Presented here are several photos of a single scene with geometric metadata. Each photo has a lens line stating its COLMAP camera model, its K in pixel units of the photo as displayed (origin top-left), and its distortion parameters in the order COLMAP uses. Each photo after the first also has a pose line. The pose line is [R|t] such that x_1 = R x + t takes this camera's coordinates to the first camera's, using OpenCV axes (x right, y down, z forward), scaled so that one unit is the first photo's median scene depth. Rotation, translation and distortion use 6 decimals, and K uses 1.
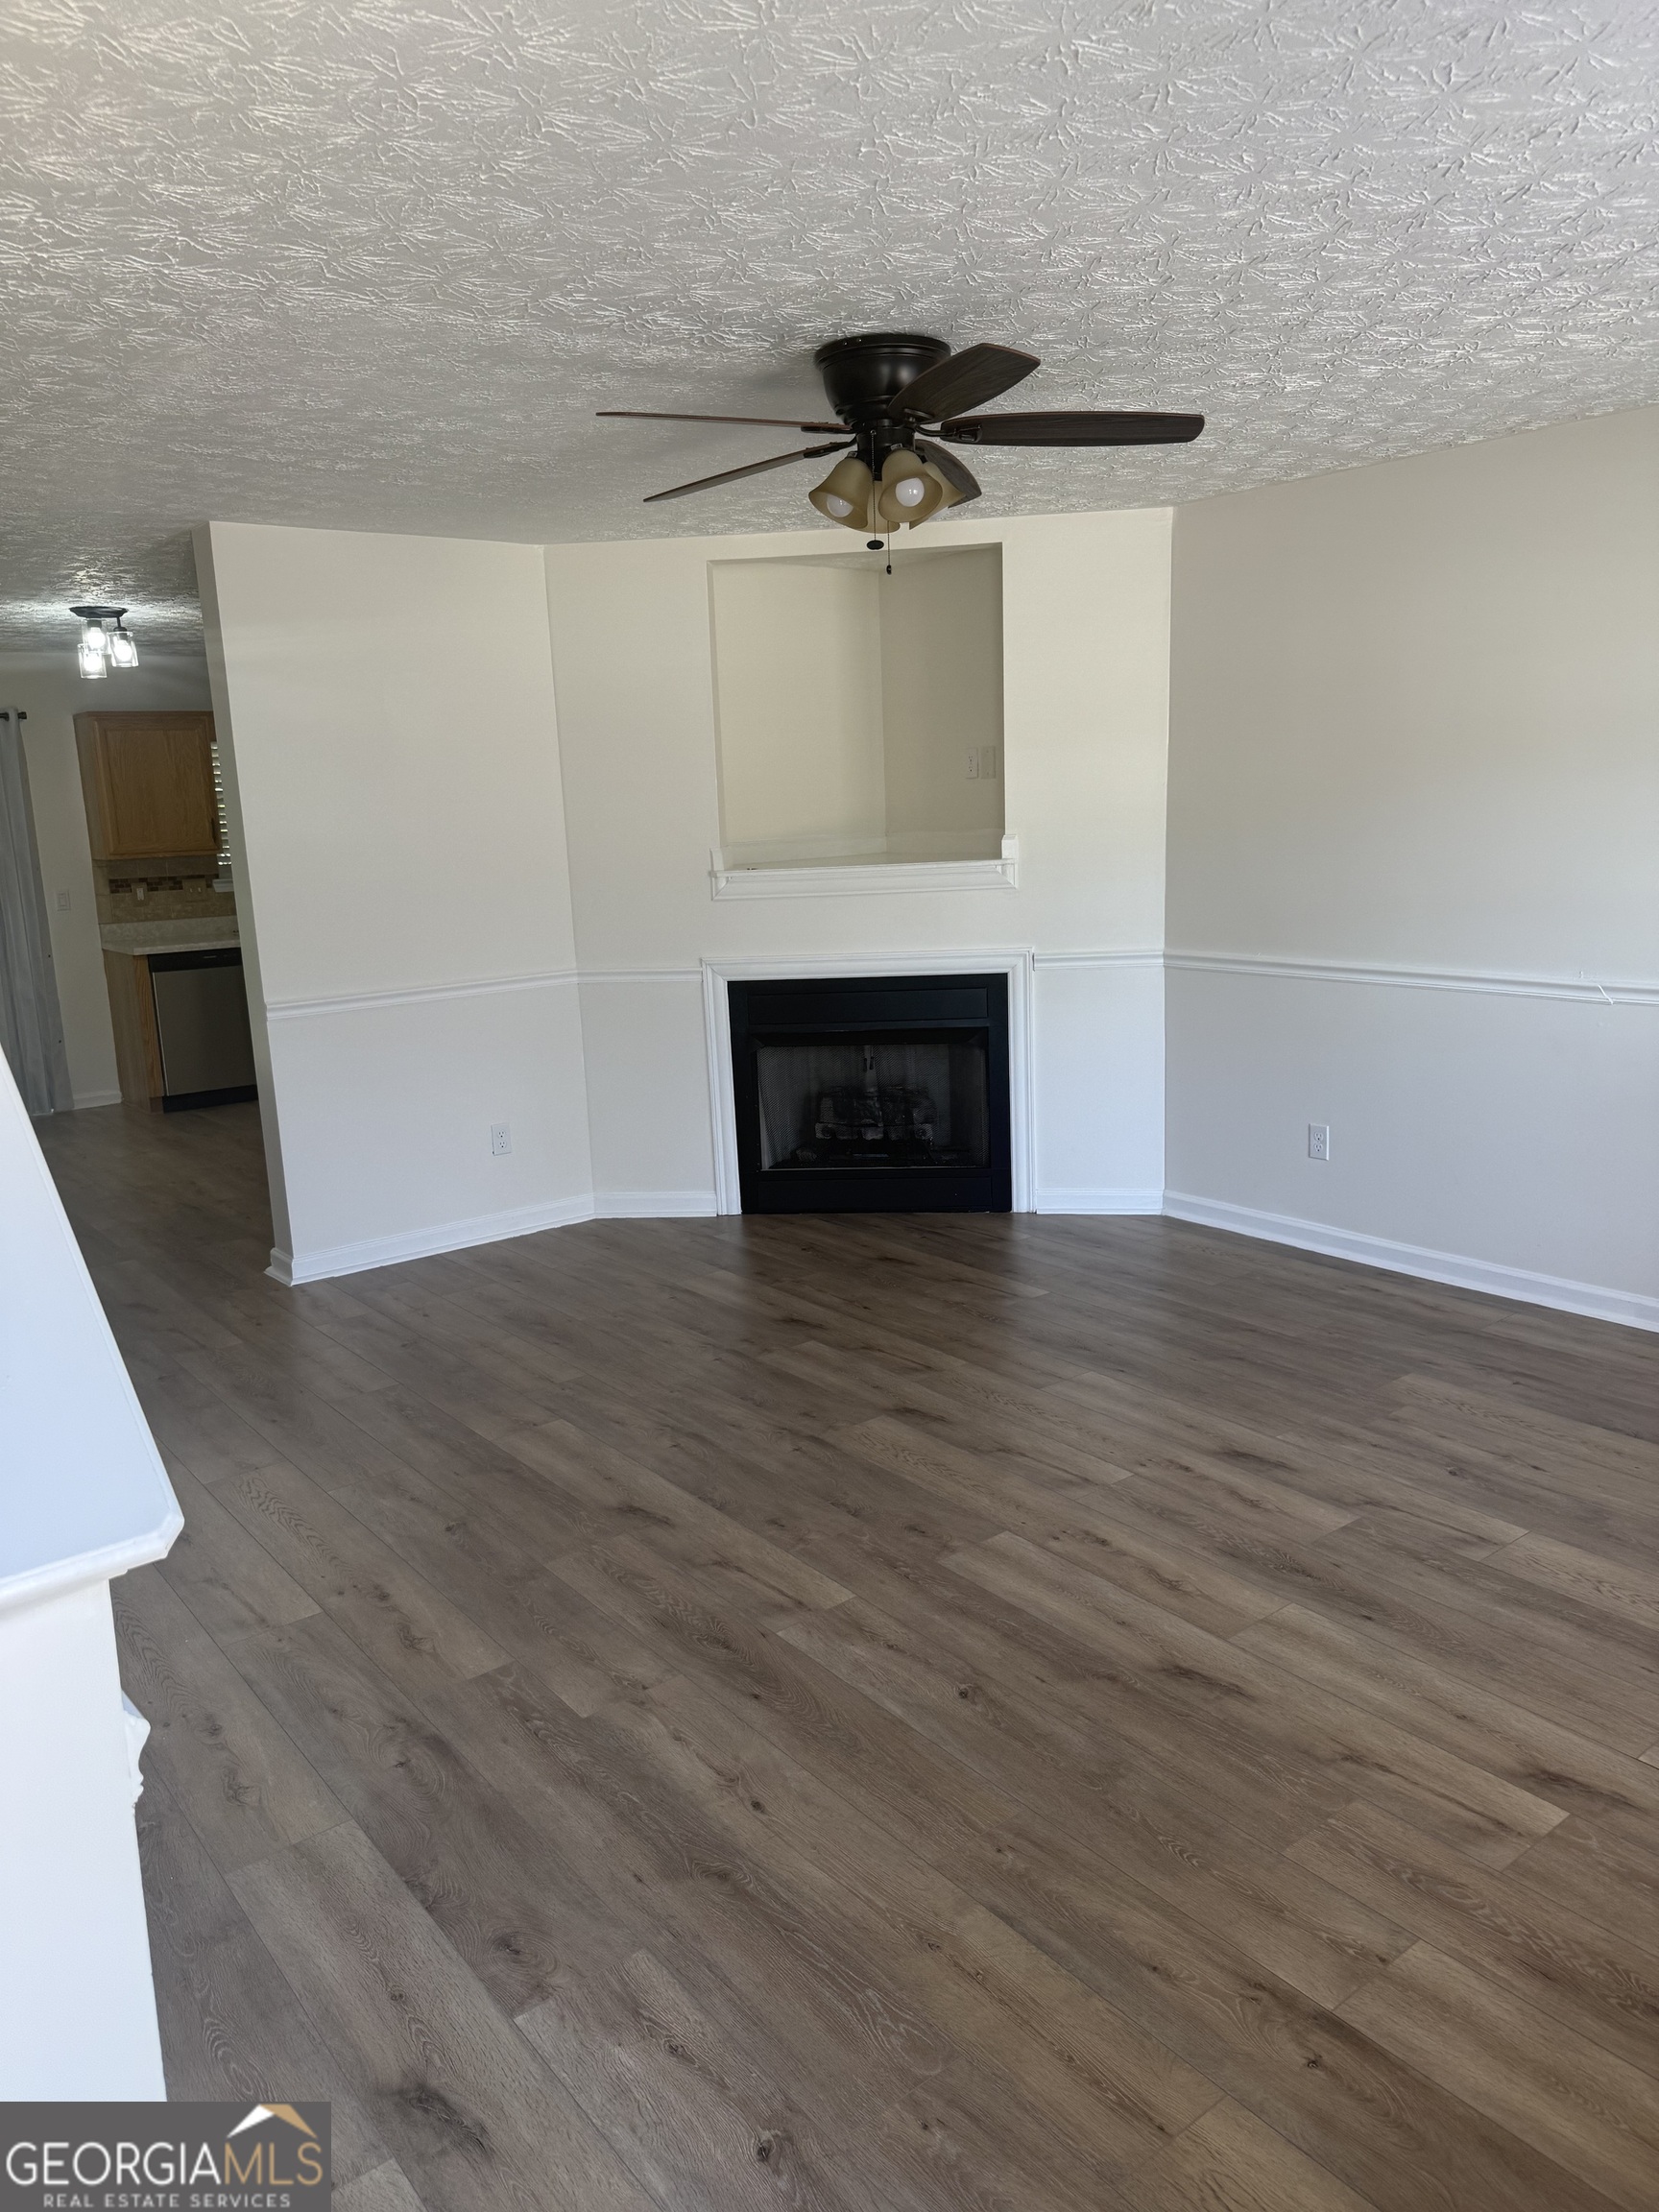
lens RADIAL K [[1547.7, 0, 829.5], [0, 1547.7, 1106.0], [0, 0, 1]] dist [0.017354, -0.016600]
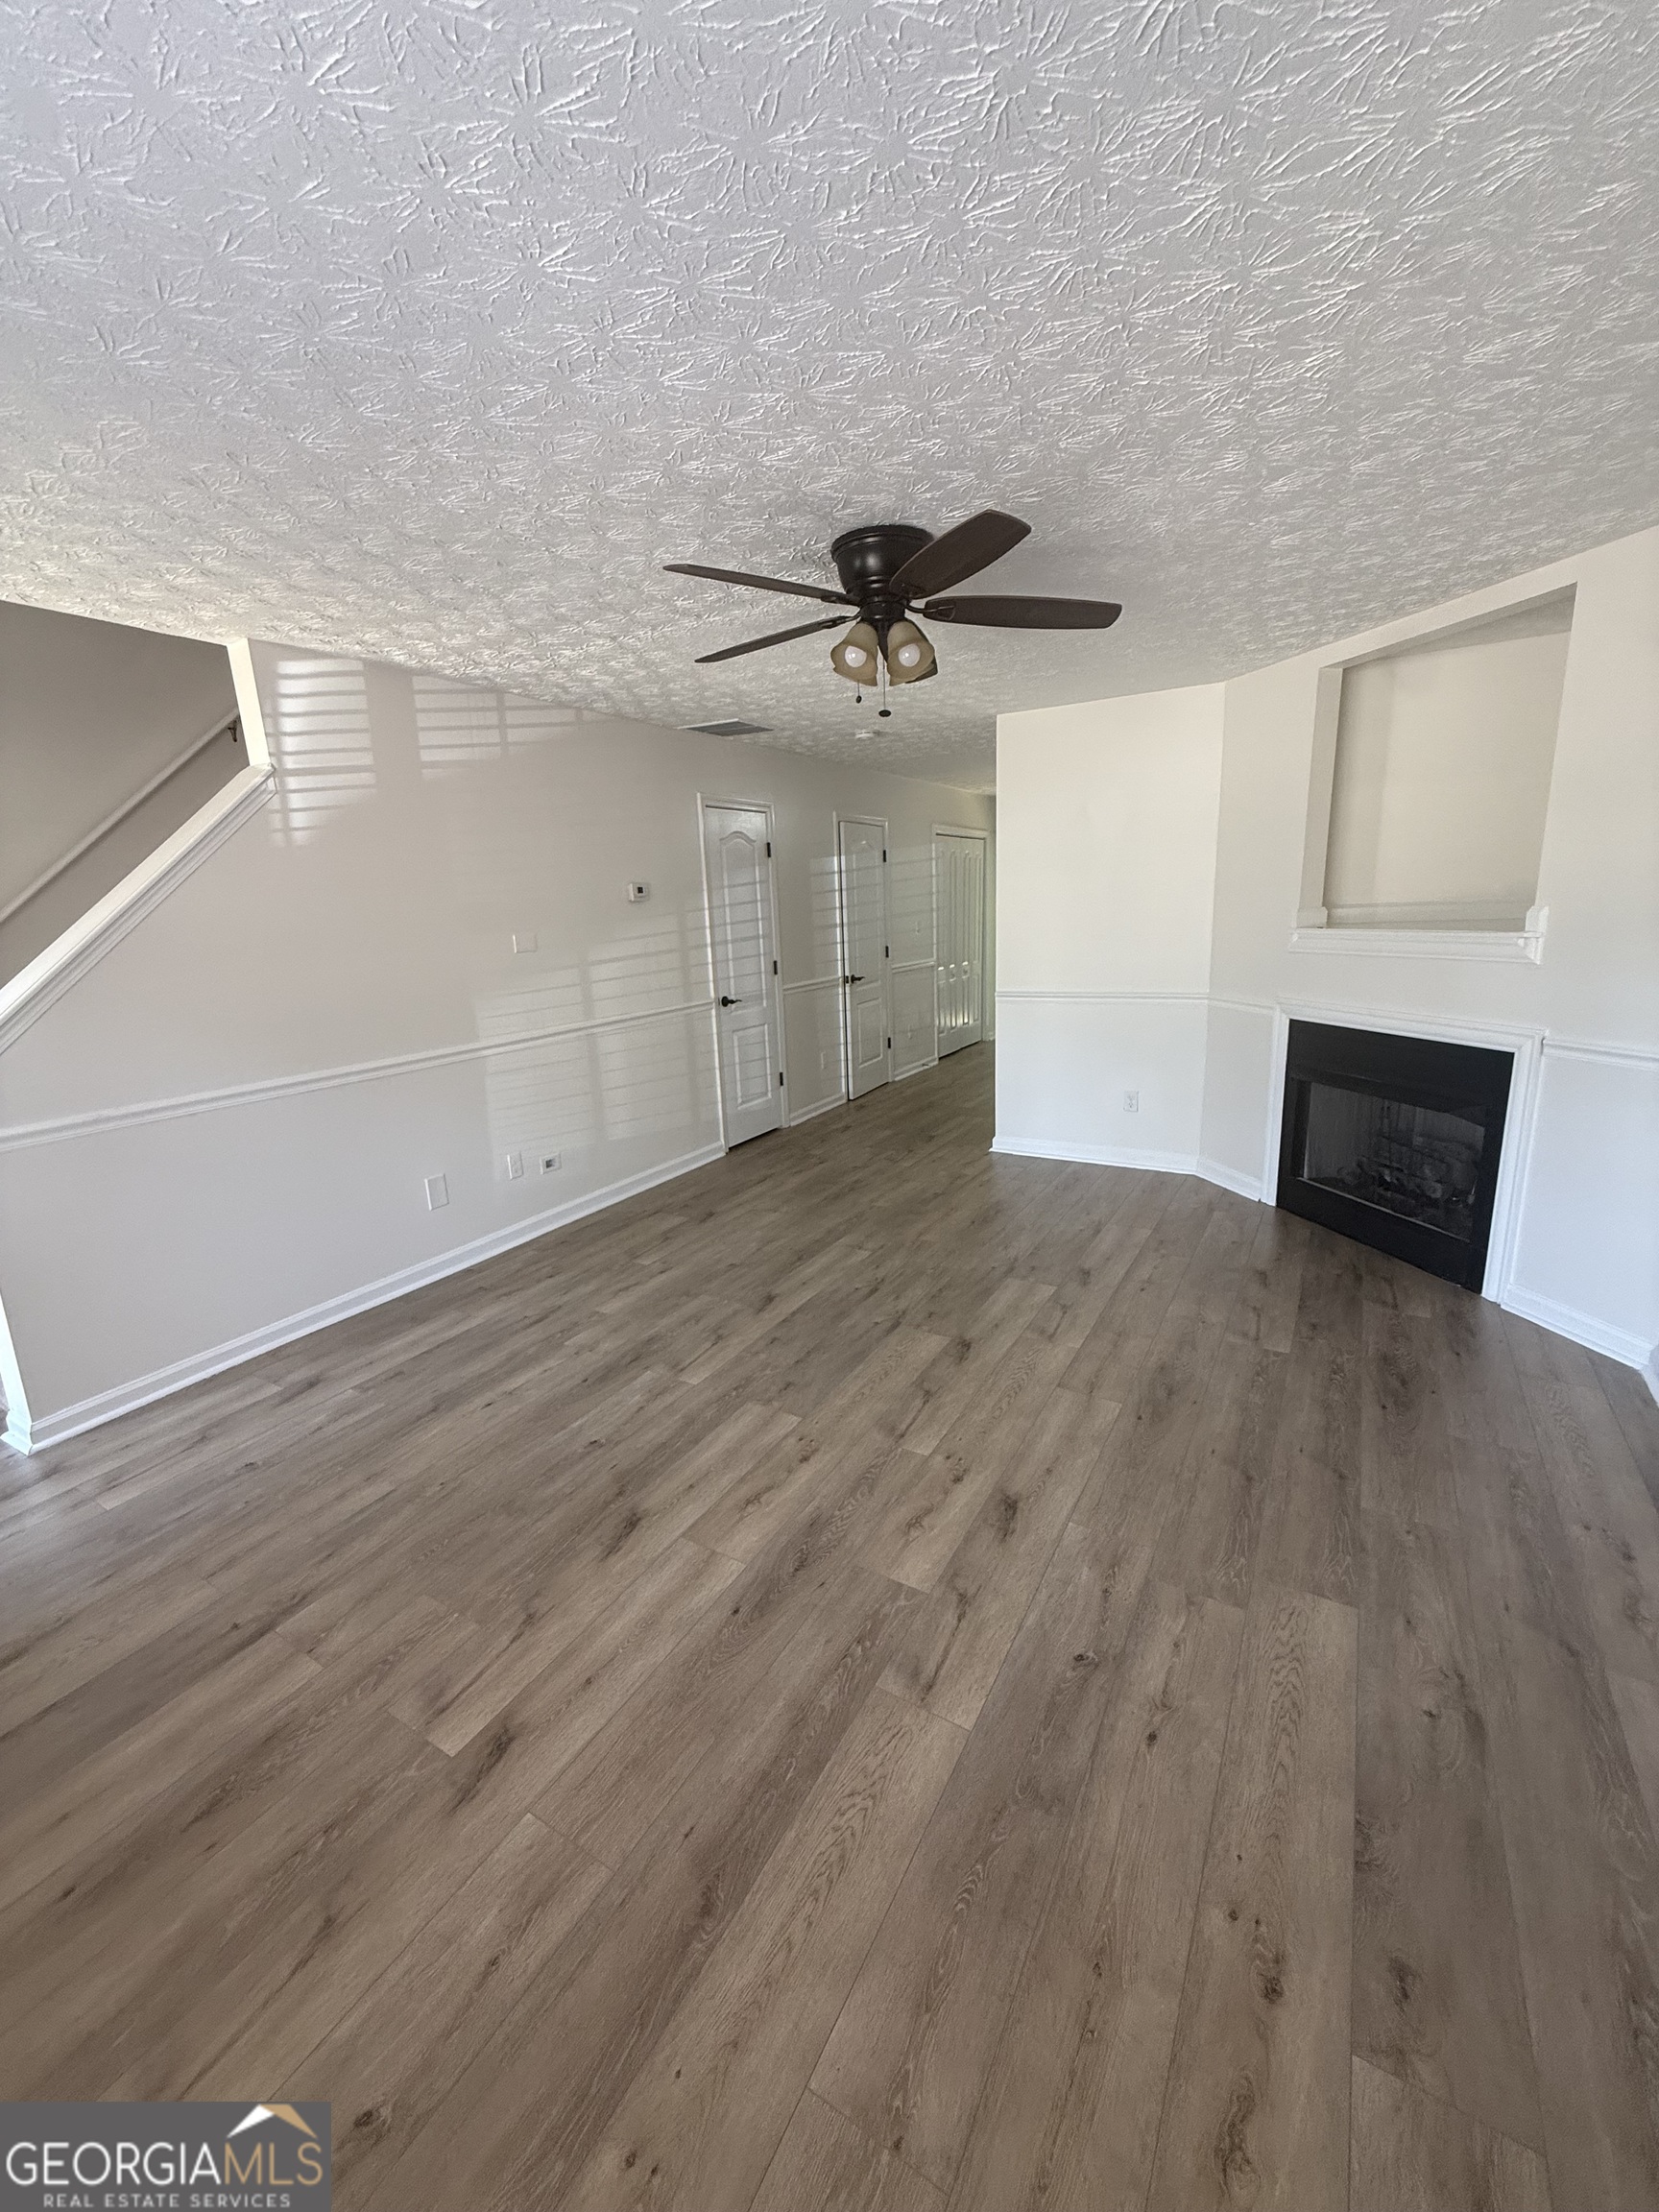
lens RADIAL K [[887.2, 0, 829.5], [0, 887.2, 1106.0], [0, 0, 1]] dist [-0.001925, 0.002582]
pose [[0.370995, 0.233640, -0.898763, 0.871143], [-0.163554, 0.969143, 0.184424, -0.166071], [0.914119, 0.078576, 0.397760, 0.767280]]
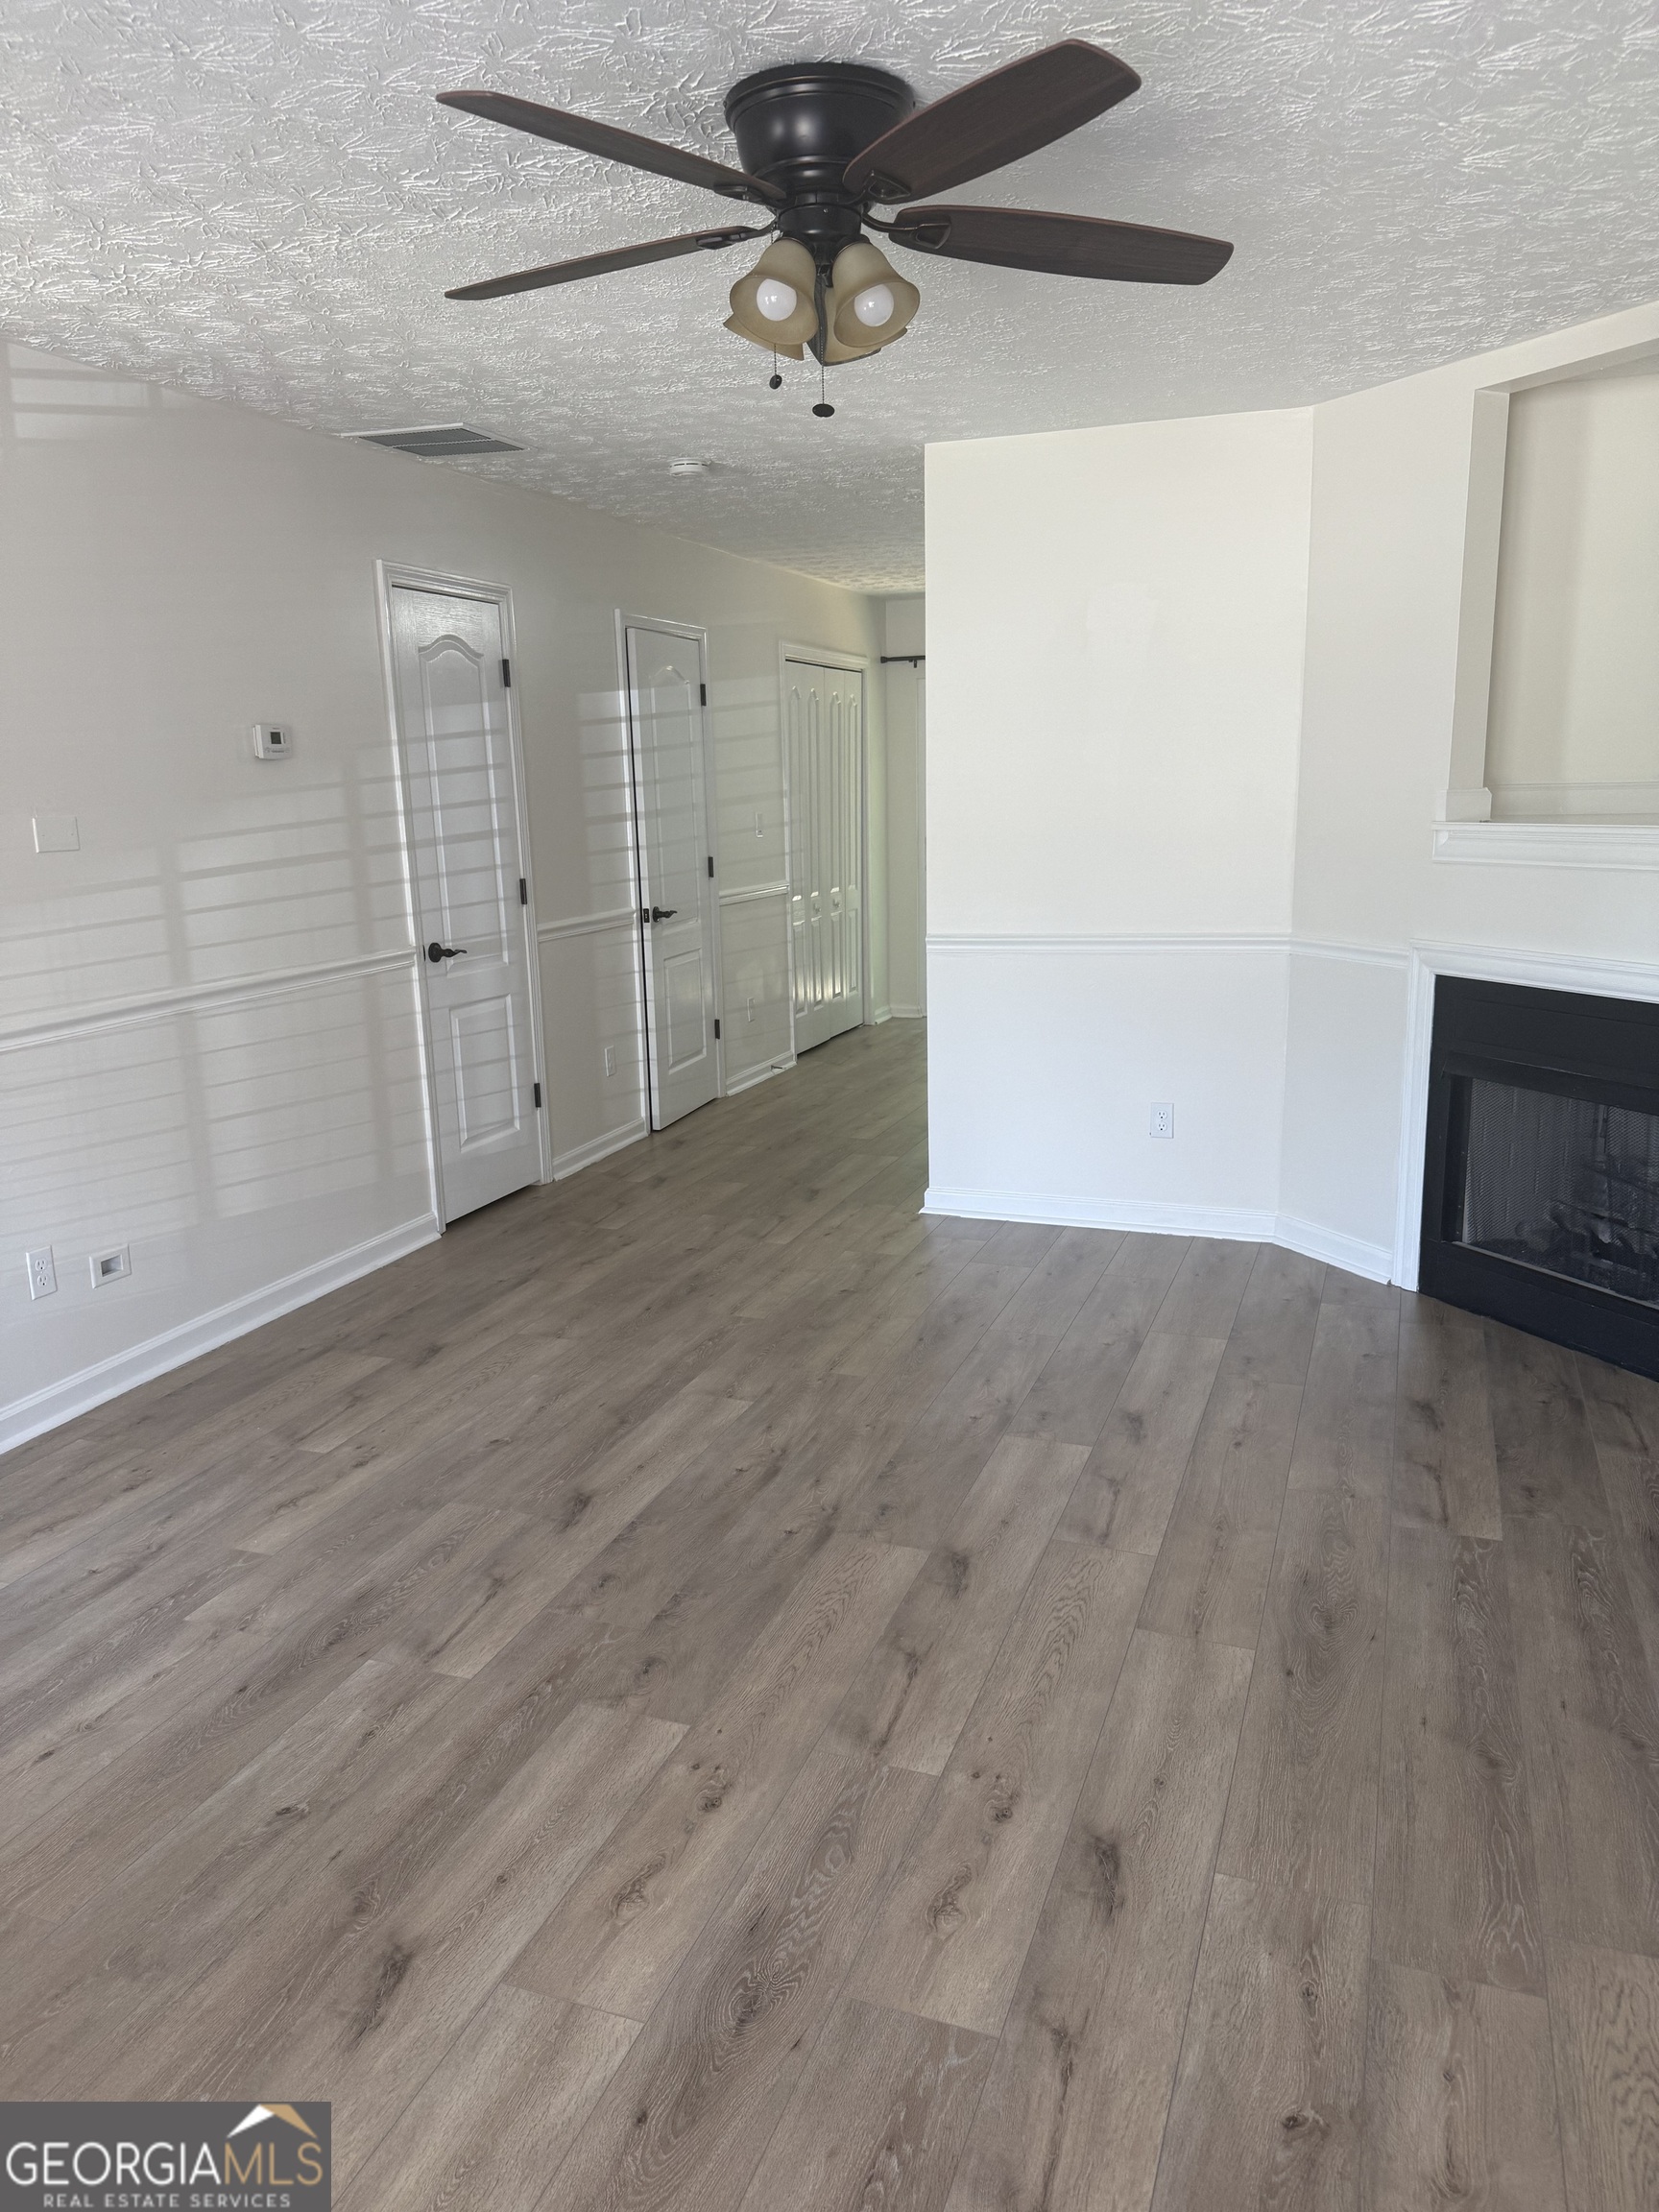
lens RADIAL K [[1573.4, 0, 829.9], [0, 1573.4, 1119.6], [0, 0, 1]] dist [0.005769, -0.008948]
pose [[0.529100, 0.209619, -0.822261, 0.793614], [-0.170111, 0.975539, 0.139232, -0.137110], [0.831333, 0.066208, 0.551817, 0.698948]]
